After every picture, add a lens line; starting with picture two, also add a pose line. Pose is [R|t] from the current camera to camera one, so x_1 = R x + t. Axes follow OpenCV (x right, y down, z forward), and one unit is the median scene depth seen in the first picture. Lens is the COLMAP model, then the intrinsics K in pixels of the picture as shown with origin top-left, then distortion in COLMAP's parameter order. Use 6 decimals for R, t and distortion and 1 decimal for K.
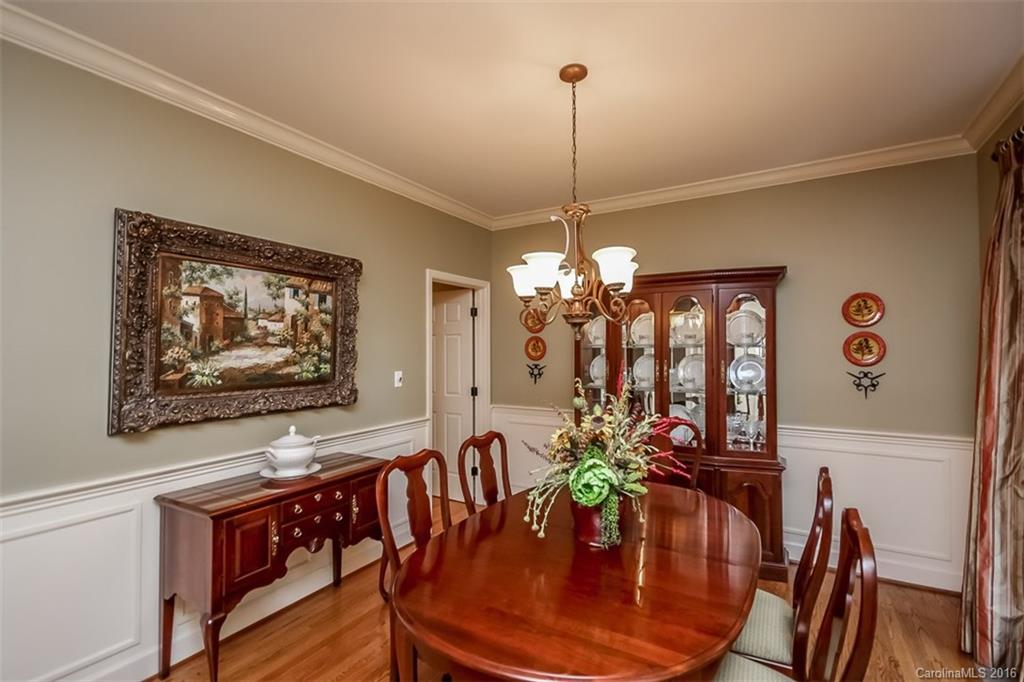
lens RADIAL K [[477.3, 0, 519.5], [0, 477.3, 342.4], [0, 0, 1]] dist [0.002330, 0.000833]
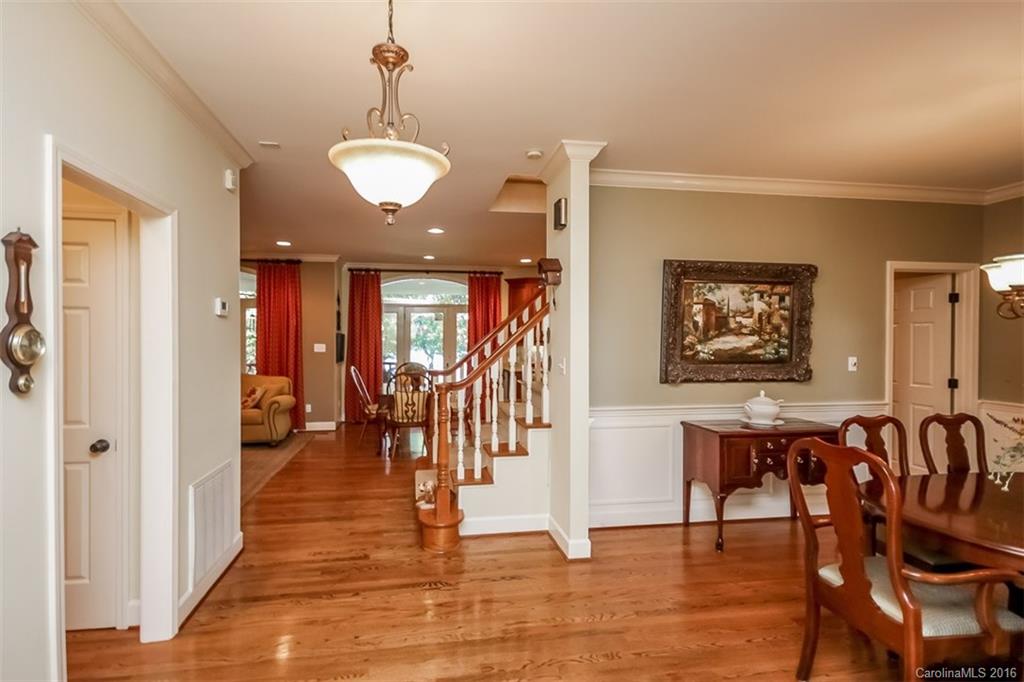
lens RADIAL K [[460.2, 0, 491.0], [0, 460.2, 338.4], [0, 0, 1]] dist [0.017335, -0.000989]
pose [[0.624087, 0.010208, -0.781288, 0.096627], [0.005131, 0.999840, 0.017162, -0.009721], [0.781338, -0.014719, 0.623934, -0.479465]]
